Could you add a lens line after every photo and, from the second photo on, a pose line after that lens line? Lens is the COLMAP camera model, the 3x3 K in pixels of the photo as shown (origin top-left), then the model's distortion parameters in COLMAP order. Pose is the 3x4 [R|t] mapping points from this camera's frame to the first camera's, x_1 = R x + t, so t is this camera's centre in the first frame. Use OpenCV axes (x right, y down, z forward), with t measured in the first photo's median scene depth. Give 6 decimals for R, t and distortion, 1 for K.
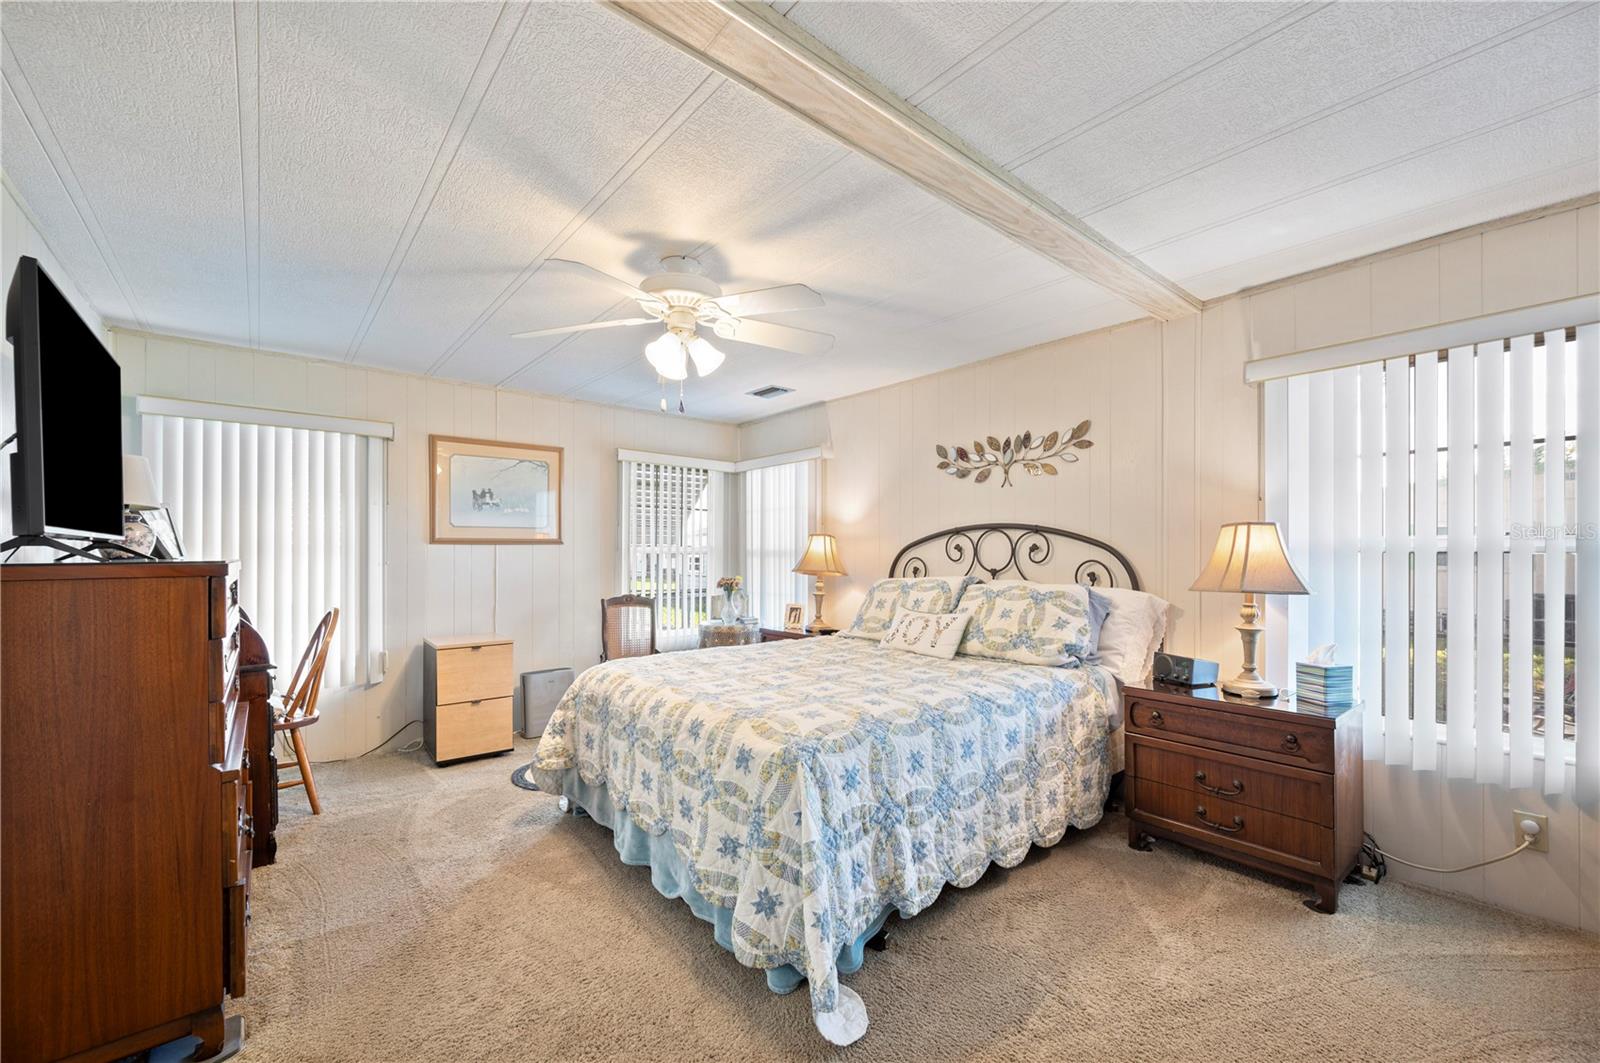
lens RADIAL K [[635.1, 0, 793.6], [0, 635.1, 542.4], [0, 0, 1]] dist [-0.001466, -0.000625]
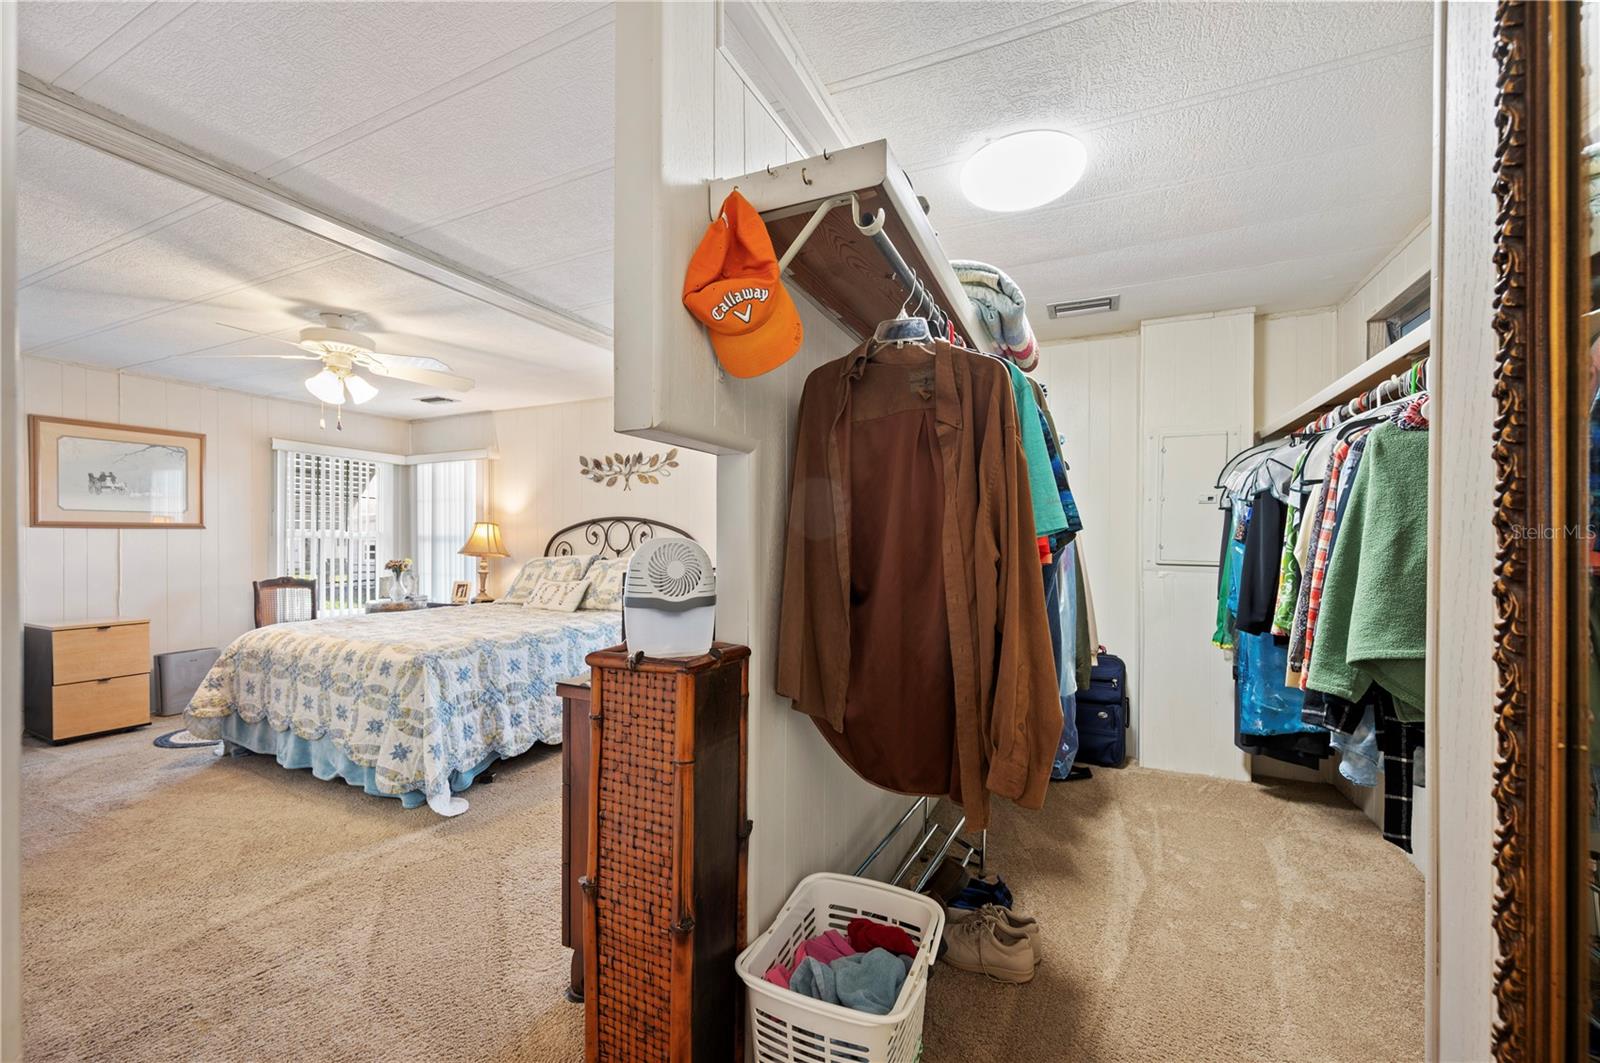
lens RADIAL K [[635.1, 0, 807.2], [0, 635.1, 541.5], [0, 0, 1]] dist [-0.001466, -0.000625]
pose [[0.903895, 0.000876, 0.427753, 0.116935], [-0.008029, 0.999856, 0.014918, 0.000593], [-0.427678, -0.016919, 0.903773, -0.515928]]
